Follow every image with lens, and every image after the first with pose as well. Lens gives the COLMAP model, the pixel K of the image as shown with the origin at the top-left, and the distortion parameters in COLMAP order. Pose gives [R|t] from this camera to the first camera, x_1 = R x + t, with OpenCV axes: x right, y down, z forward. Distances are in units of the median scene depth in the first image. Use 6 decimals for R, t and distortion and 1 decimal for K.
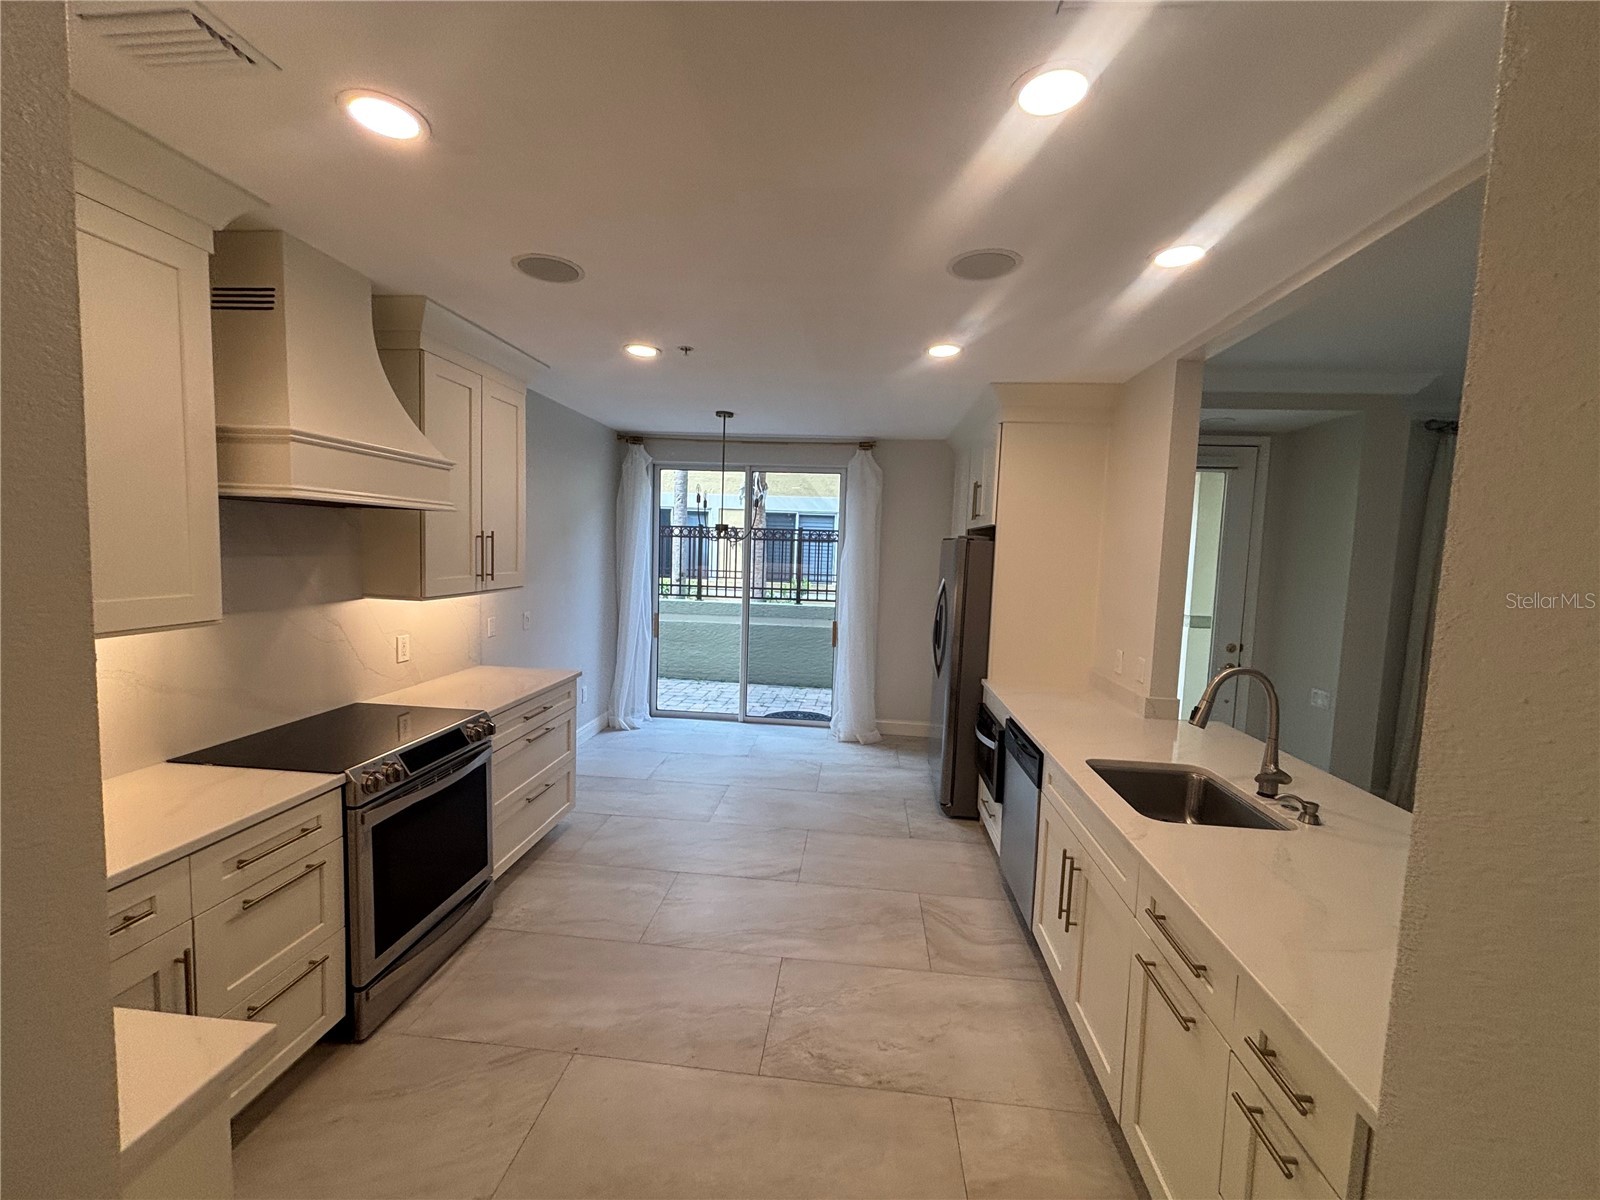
lens RADIAL K [[643.6, 0, 806.4], [0, 643.6, 602.5], [0, 0, 1]] dist [0.001926, 0.001167]
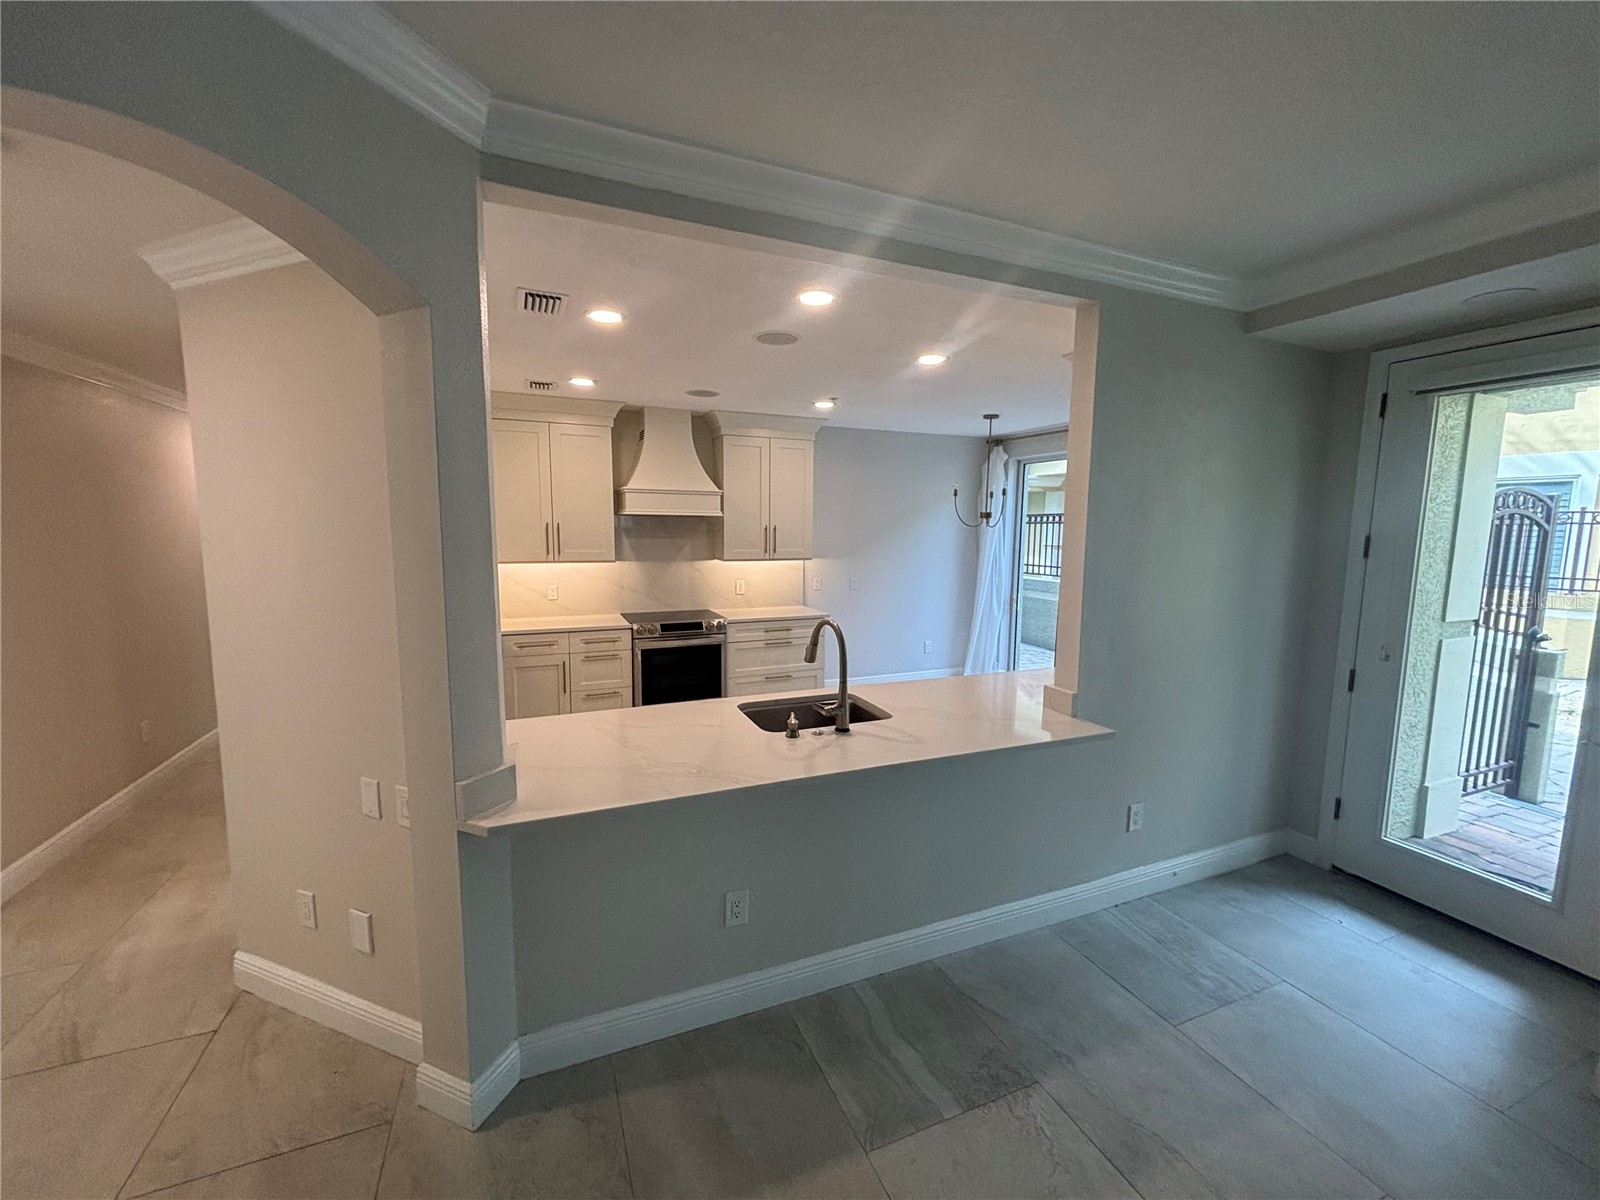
lens RADIAL K [[643.6, 0, 805.2], [0, 643.6, 599.3], [0, 0, 1]] dist [0.001926, 0.001167]
pose [[0.488239, 0.064819, -0.870300, 1.124885], [-0.063115, 0.997249, 0.038867, 0.019713], [0.870425, 0.035952, 0.490987, 0.224422]]
